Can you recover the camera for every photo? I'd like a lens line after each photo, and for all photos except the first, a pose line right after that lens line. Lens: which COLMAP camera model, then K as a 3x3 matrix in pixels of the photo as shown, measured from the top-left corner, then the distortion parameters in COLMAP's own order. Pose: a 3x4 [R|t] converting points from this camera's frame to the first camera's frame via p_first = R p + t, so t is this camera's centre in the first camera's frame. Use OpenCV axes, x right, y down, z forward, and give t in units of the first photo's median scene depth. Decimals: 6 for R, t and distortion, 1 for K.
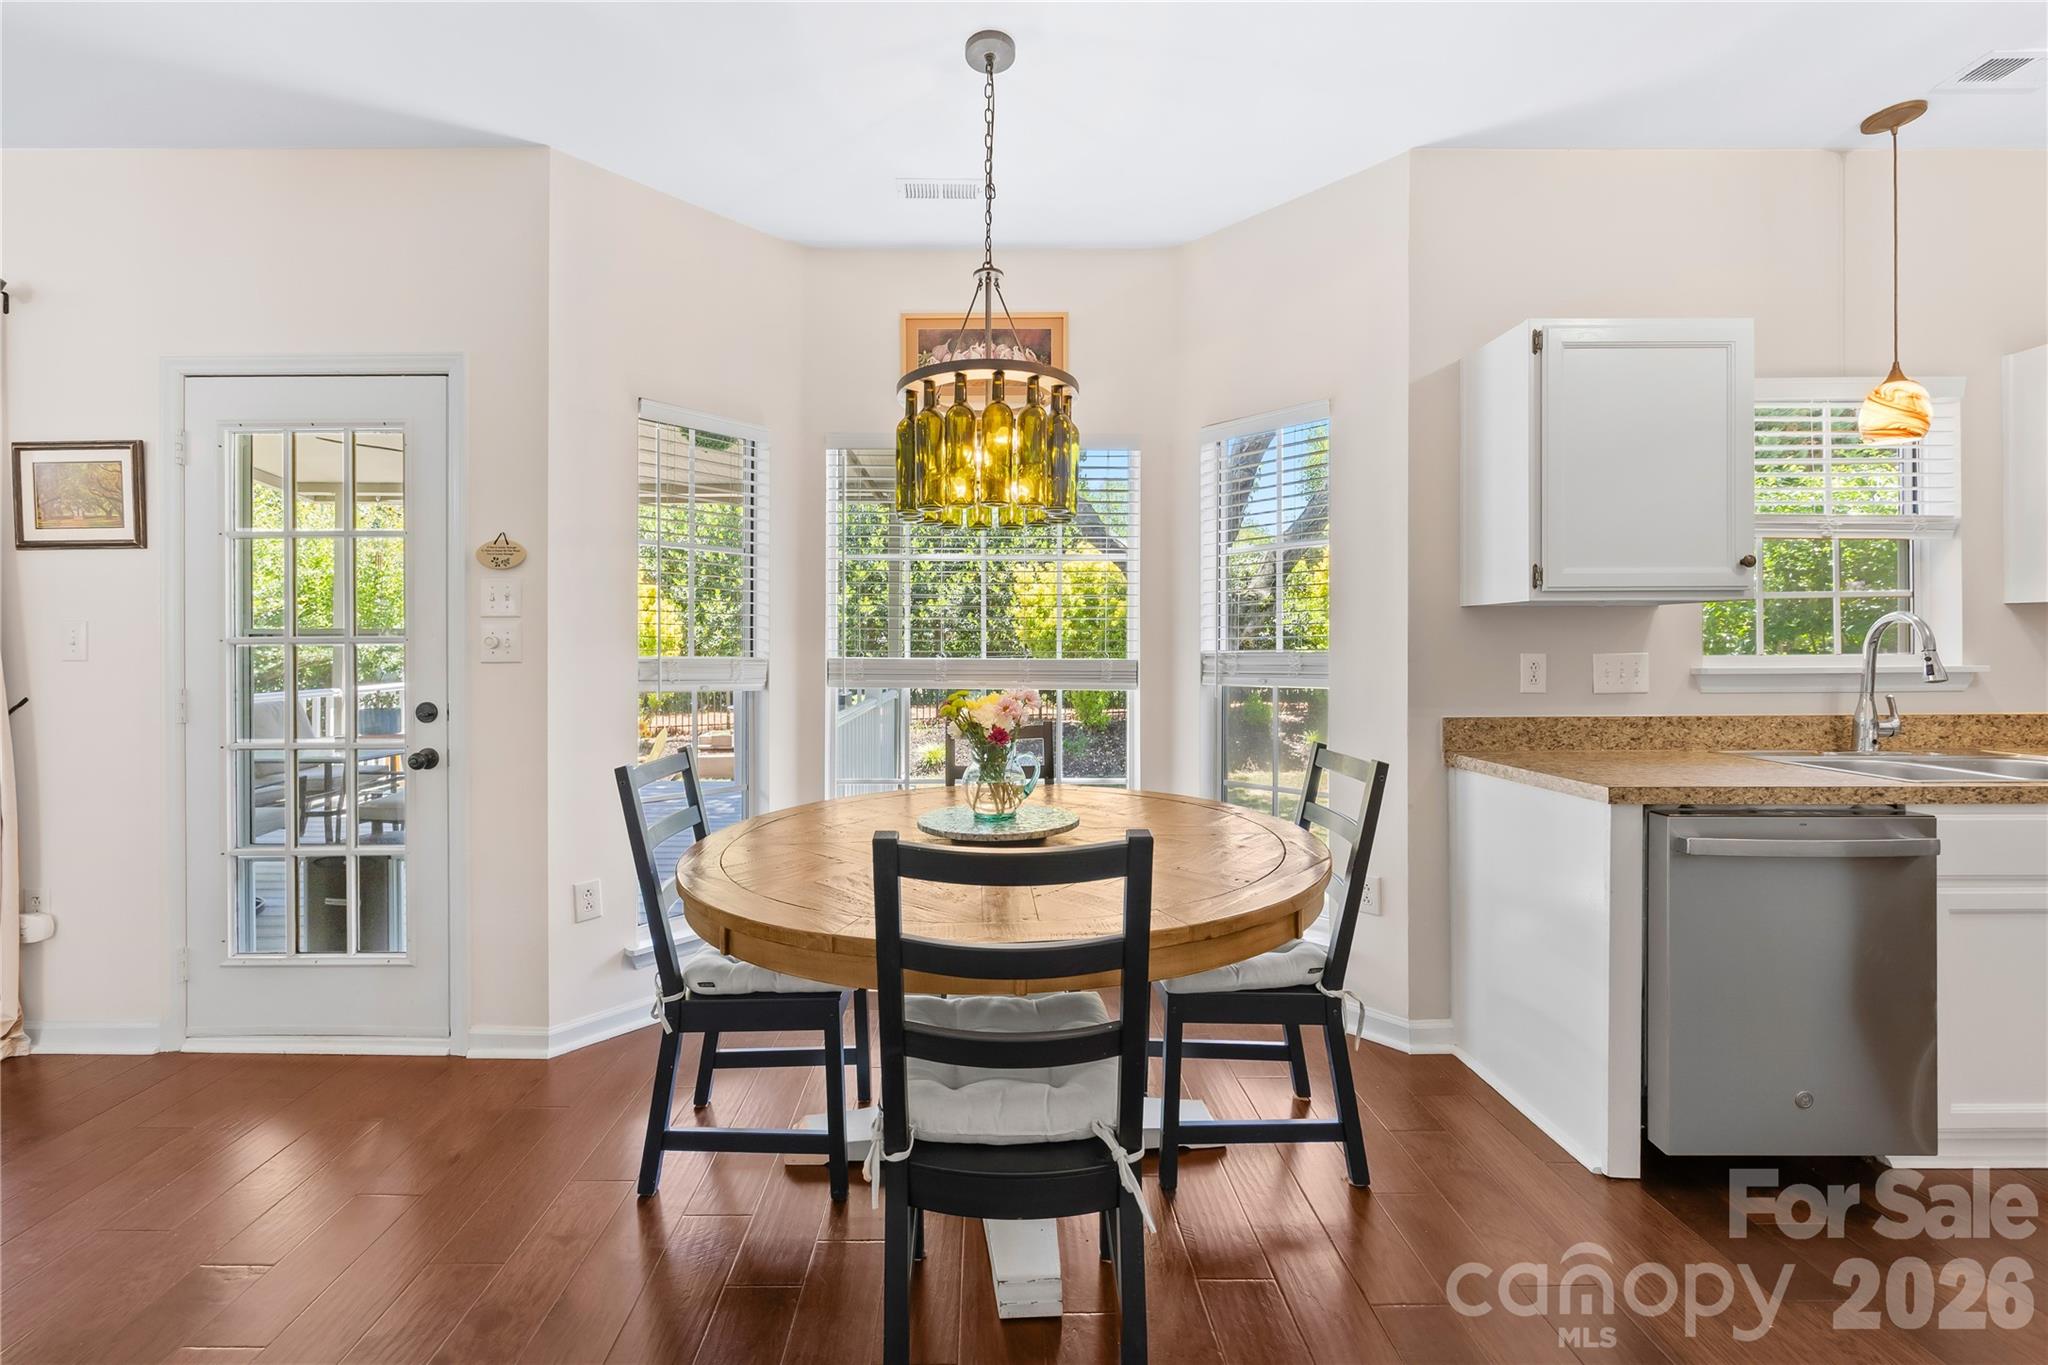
lens RADIAL K [[791.4, 0, 1004.8], [0, 791.4, 650.3], [0, 0, 1]] dist [-0.006232, 0.000892]
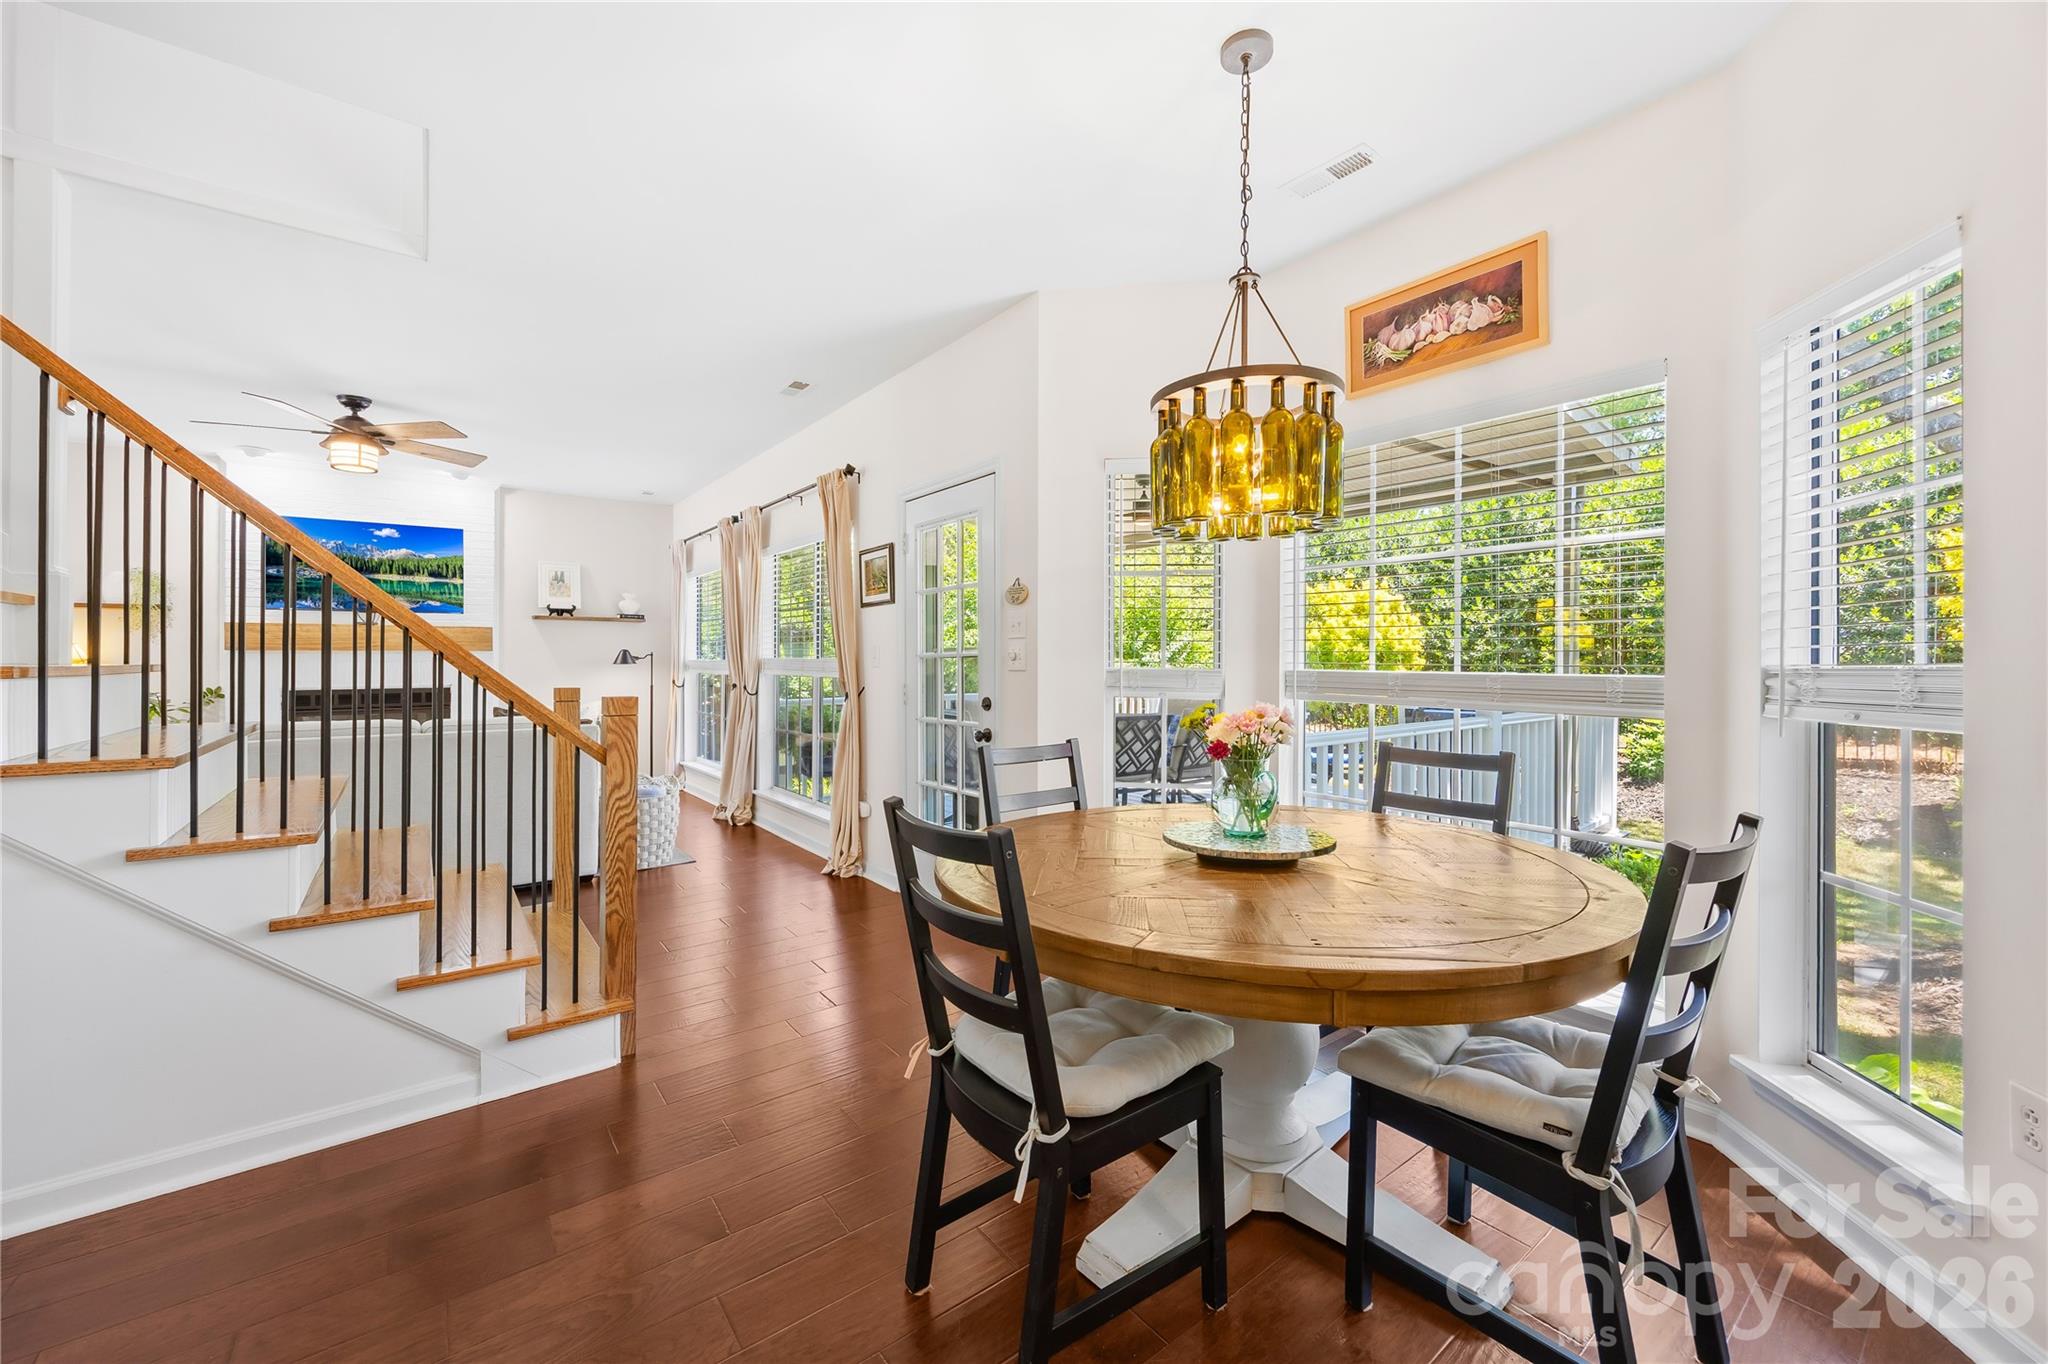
lens RADIAL K [[791.4, 0, 1032.4], [0, 791.4, 656.3], [0, 0, 1]] dist [-0.006232, 0.000892]
pose [[0.614281, -0.002965, -0.789082, 0.488735], [-0.001953, 0.999984, -0.005277, -0.002774], [0.789085, 0.004782, 0.614265, 0.159457]]
